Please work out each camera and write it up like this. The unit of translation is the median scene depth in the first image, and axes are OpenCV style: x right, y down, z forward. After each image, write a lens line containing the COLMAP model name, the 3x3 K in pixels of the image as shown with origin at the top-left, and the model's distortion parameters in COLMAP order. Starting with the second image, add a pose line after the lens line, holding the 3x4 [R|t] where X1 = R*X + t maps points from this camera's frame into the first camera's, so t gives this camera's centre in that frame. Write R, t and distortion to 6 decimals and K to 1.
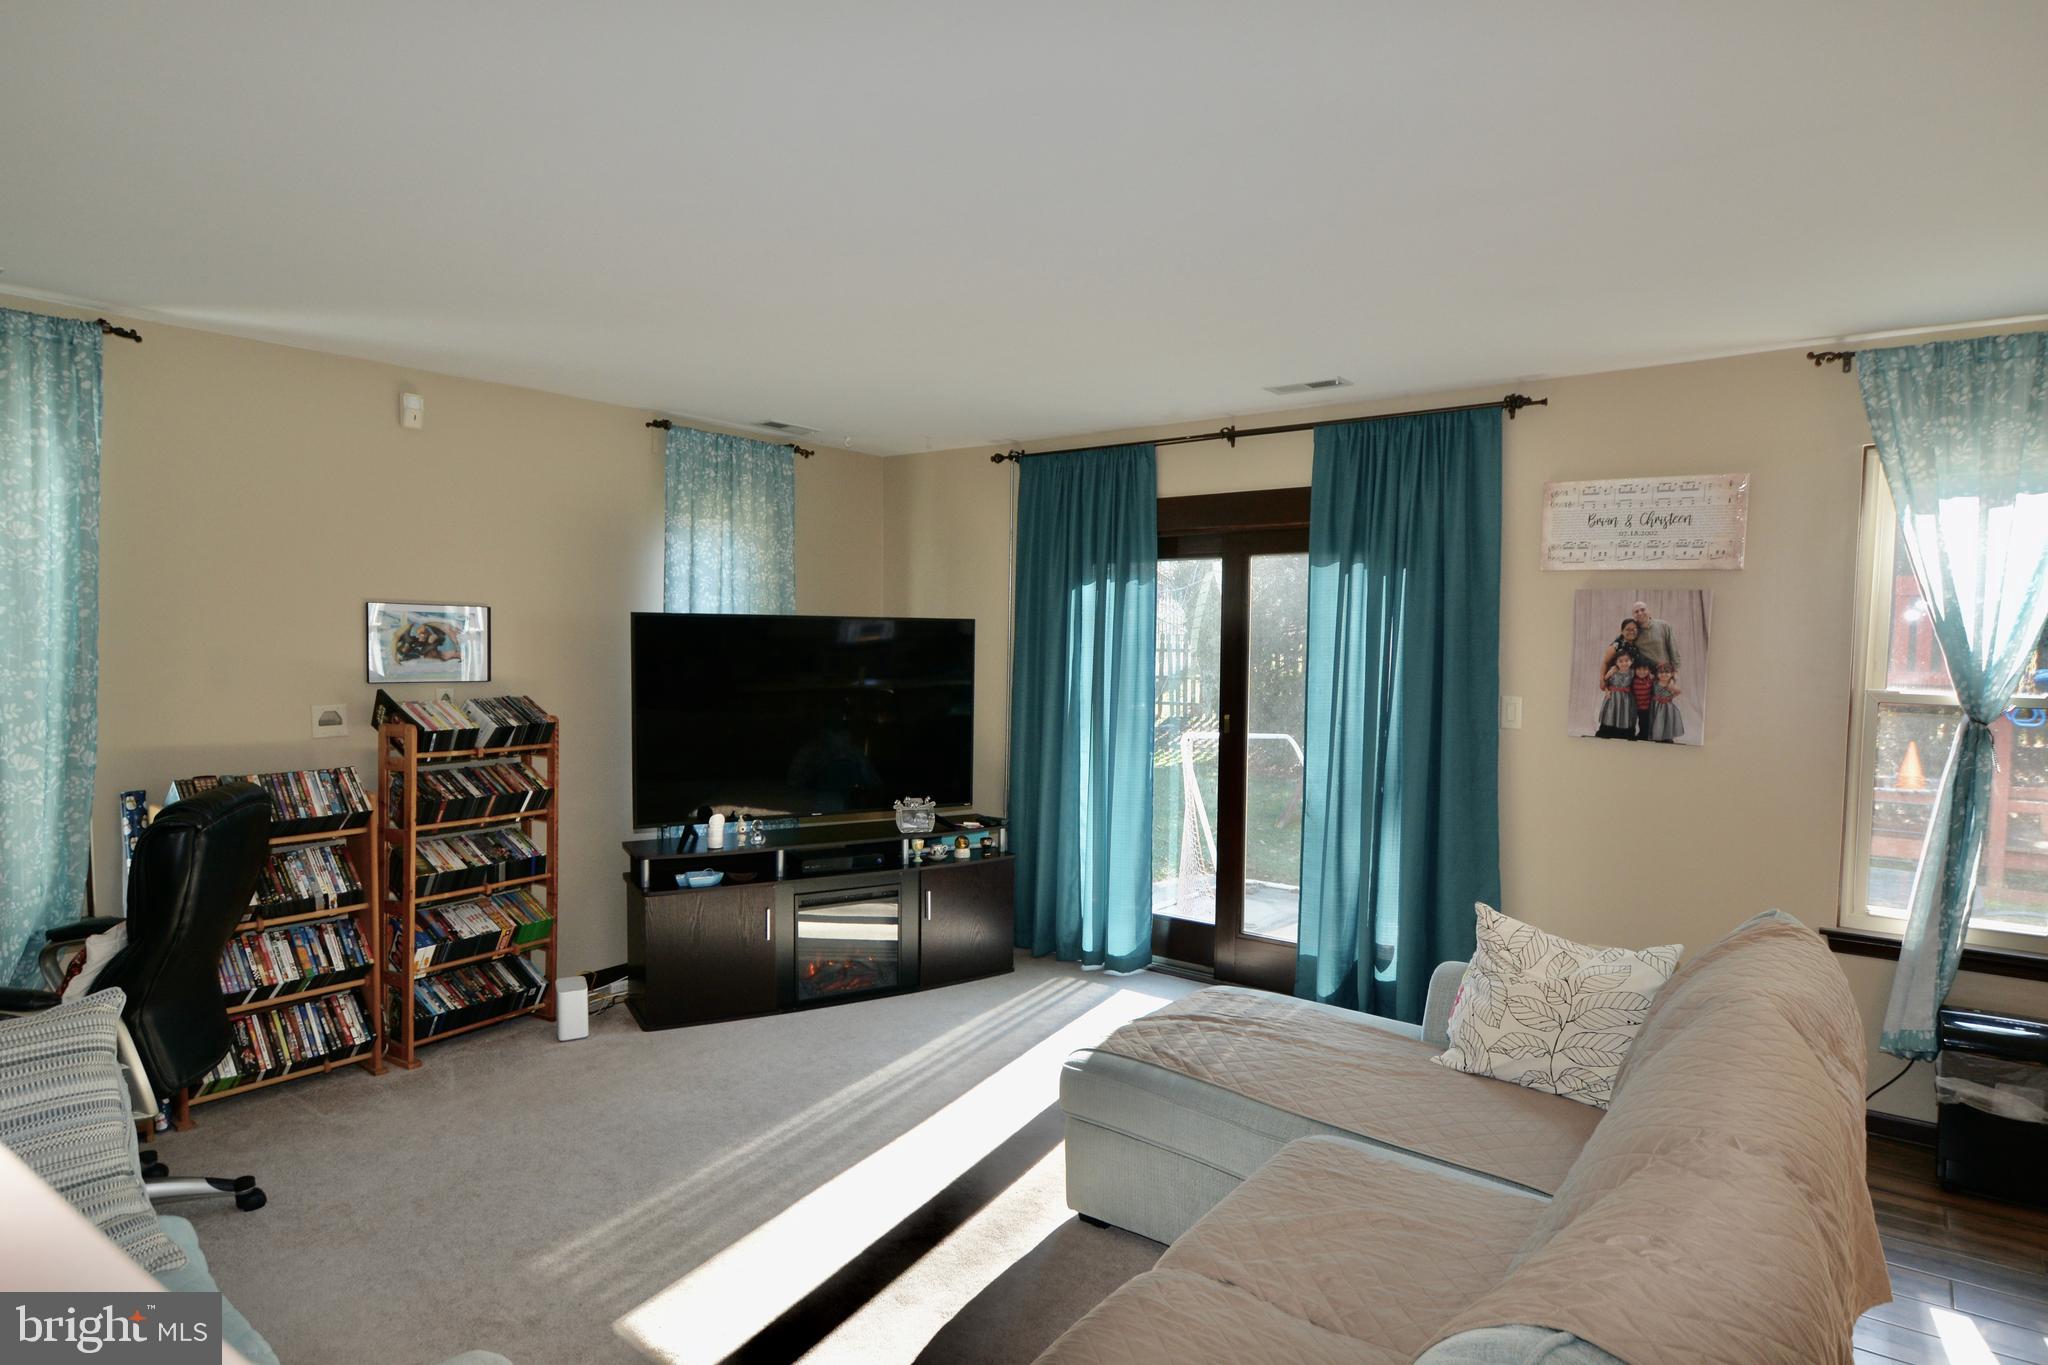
lens RADIAL K [[1134.5, 0, 1034.5], [0, 1134.5, 705.6], [0, 0, 1]] dist [0.016055, -0.023841]
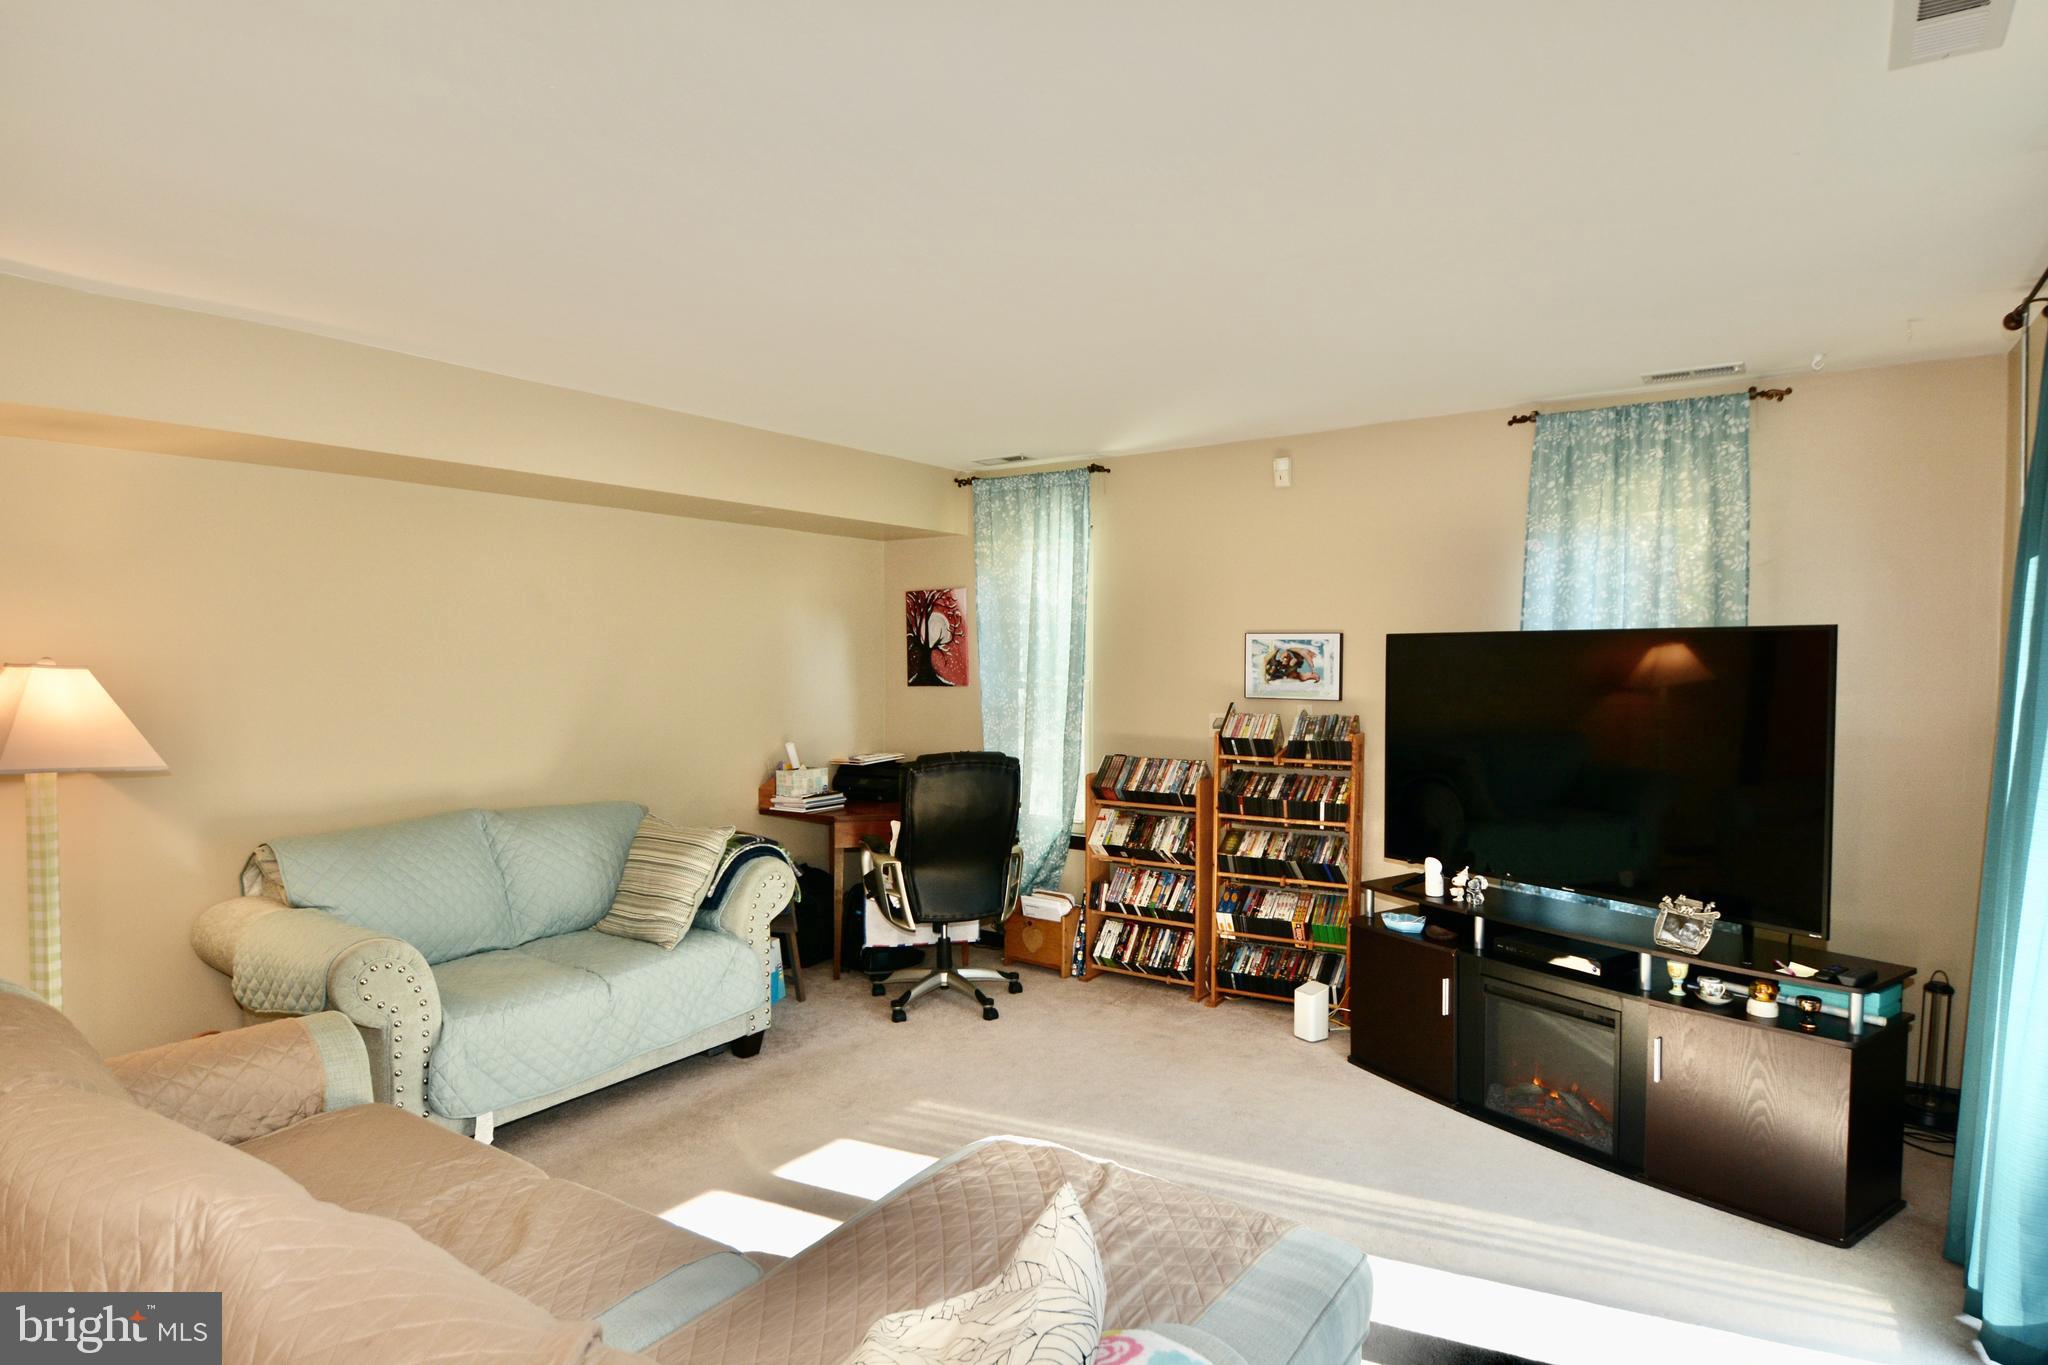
lens RADIAL K [[1134.5, 0, 1034.5], [0, 1134.5, 705.6], [0, 0, 1]] dist [0.016055, -0.023841]
pose [[0.042113, 0.034272, -0.998525, 0.637352], [-0.056279, 0.997906, 0.031877, -0.036789], [0.997527, 0.054854, 0.043953, 0.692382]]
